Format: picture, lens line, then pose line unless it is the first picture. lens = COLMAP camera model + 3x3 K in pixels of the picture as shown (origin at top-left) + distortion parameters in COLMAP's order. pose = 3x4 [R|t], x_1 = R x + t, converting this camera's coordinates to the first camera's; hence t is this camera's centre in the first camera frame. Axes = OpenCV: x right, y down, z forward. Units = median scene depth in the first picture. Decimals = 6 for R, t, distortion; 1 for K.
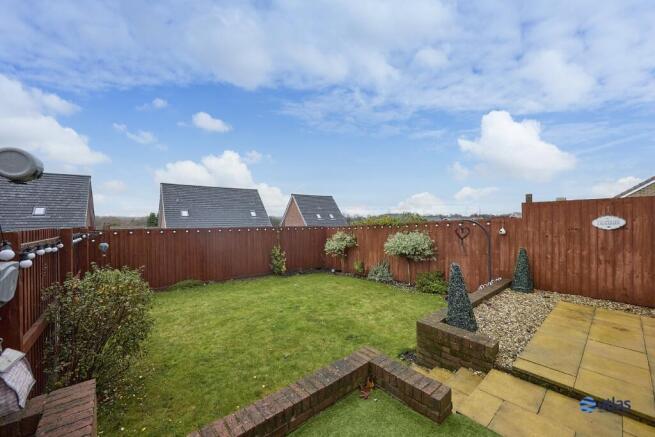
lens RADIAL K [[250.0, 0, 328.8], [0, 250.0, 220.0], [0, 0, 1]] dist [-0.000507, 0.000000]
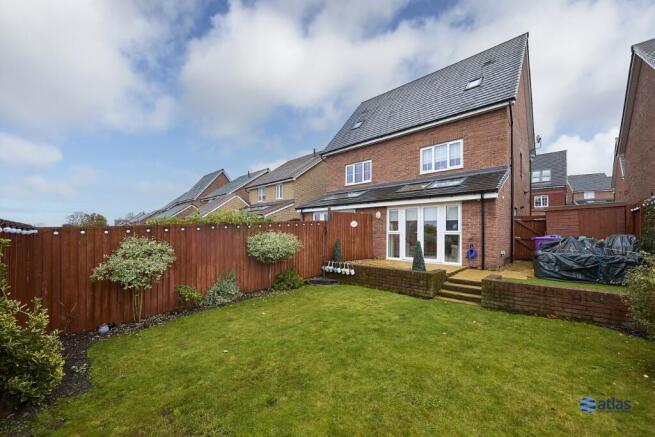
lens RADIAL K [[250.0, 0, 328.3], [0, 250.0, 223.9], [0, 0, 1]] dist [-0.000507, 0.000000]
pose [[-0.111634, 0.034190, 0.993161, -0.894731], [0.003642, 0.999415, -0.033996, 0.075128], [-0.993743, -0.000178, -0.111693, 1.297873]]
